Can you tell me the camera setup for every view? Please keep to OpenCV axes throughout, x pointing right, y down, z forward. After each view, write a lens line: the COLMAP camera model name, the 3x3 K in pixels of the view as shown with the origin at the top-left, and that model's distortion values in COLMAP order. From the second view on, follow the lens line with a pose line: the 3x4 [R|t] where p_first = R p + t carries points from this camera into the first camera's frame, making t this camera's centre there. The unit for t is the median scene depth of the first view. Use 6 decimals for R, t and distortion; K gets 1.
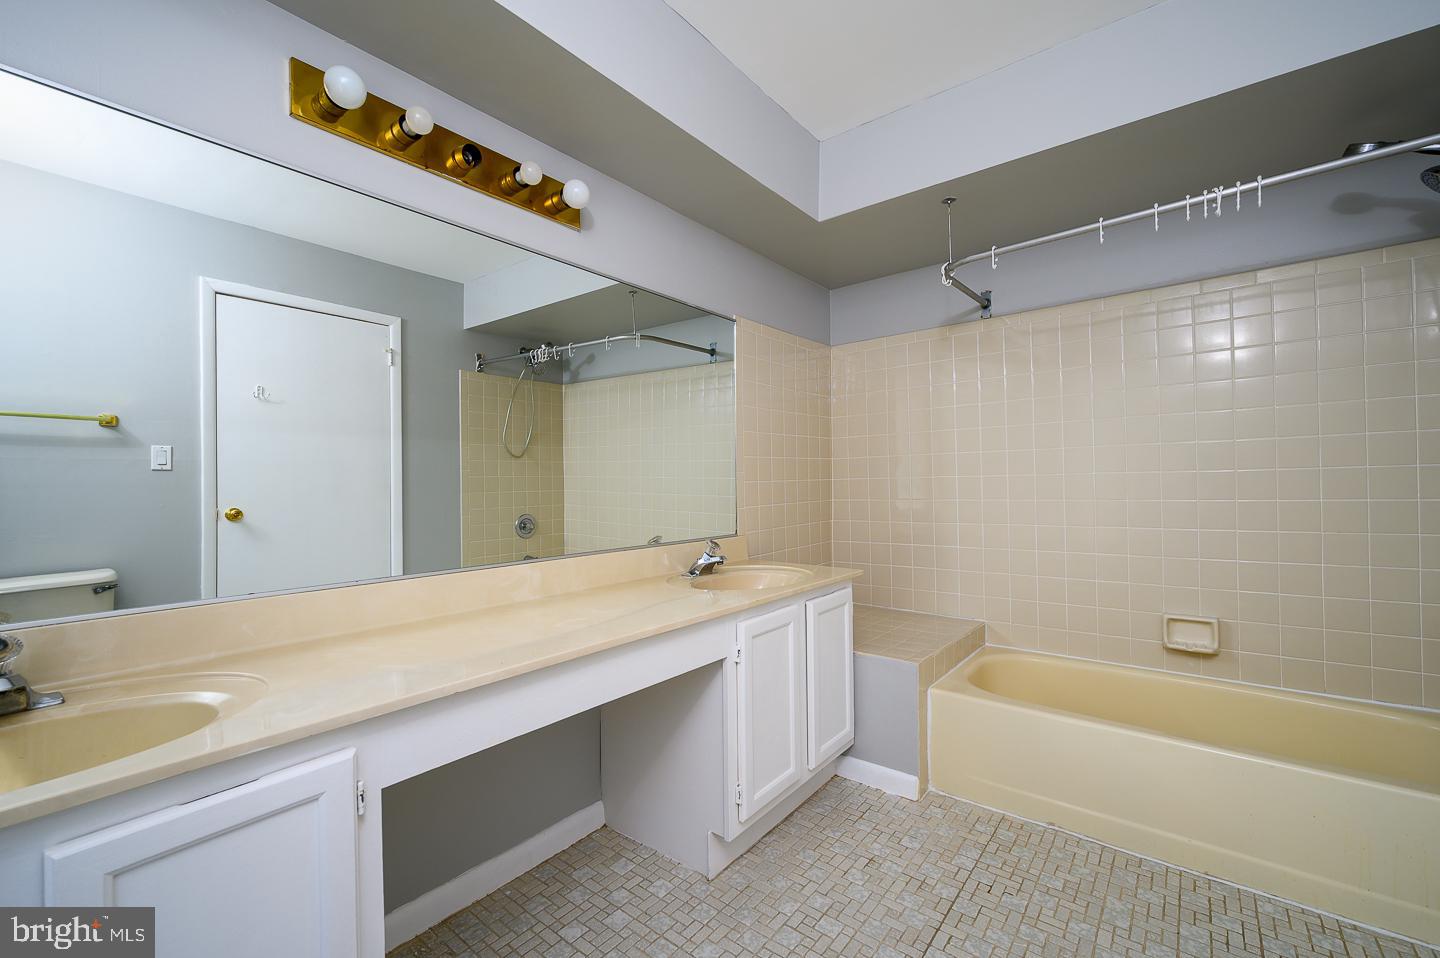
lens RADIAL K [[595.3, 0, 720.4], [0, 595.3, 482.4], [0, 0, 1]] dist [-0.007034, 0.000845]
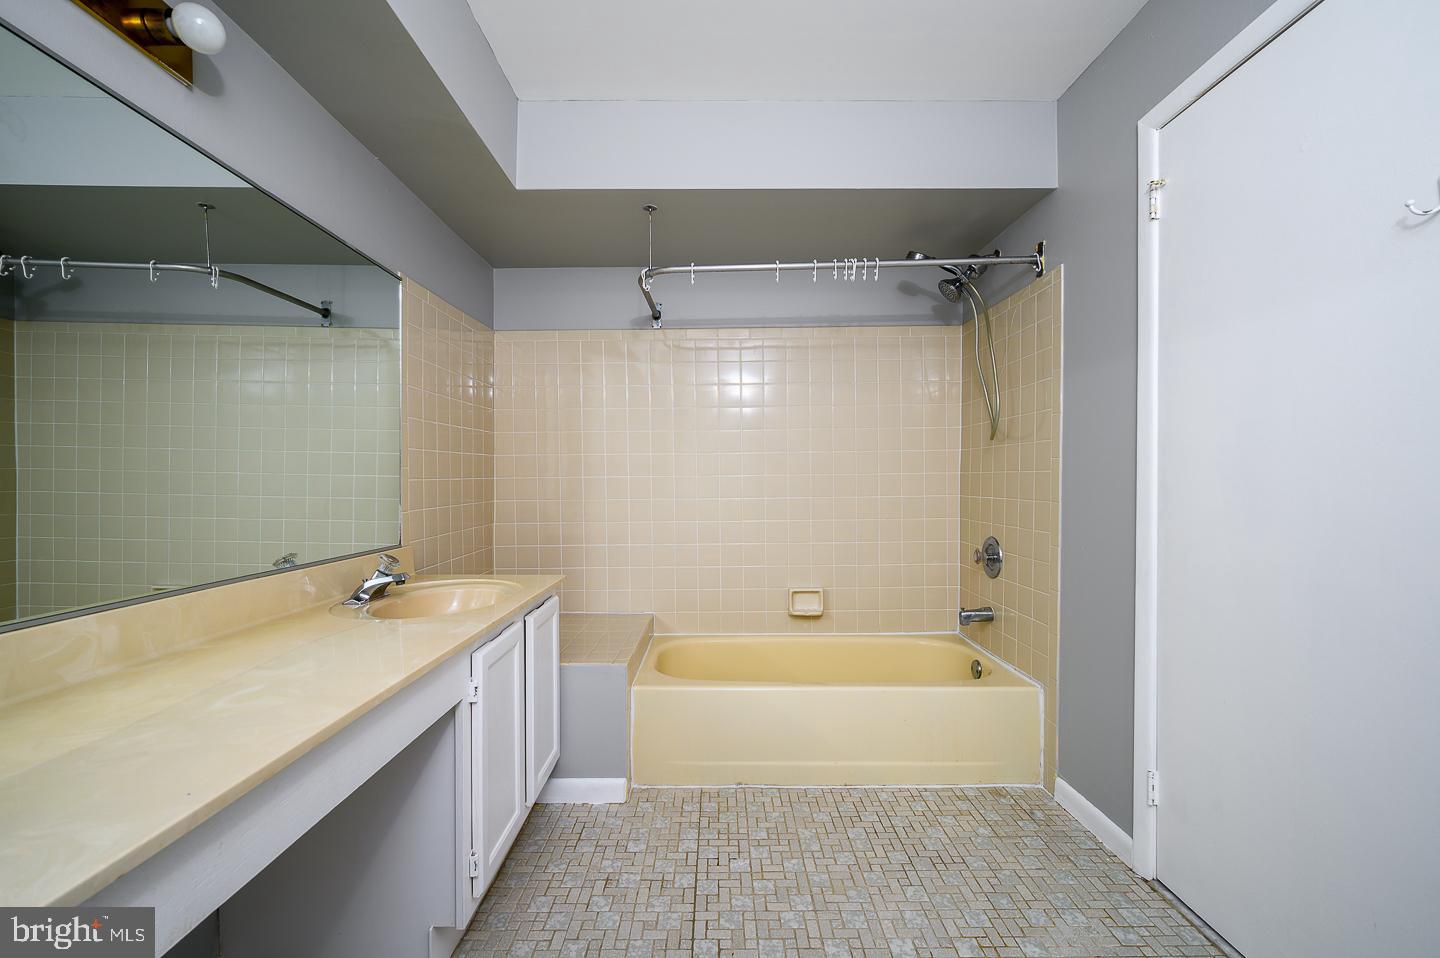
lens RADIAL K [[595.3, 0, 720.4], [0, 595.3, 482.4], [0, 0, 1]] dist [-0.007034, 0.000845]
pose [[0.778382, 0.006635, 0.627756, -0.171110], [-0.006845, 0.999974, -0.002081, 0.001767], [-0.627754, -0.002677, 0.778407, 0.125990]]
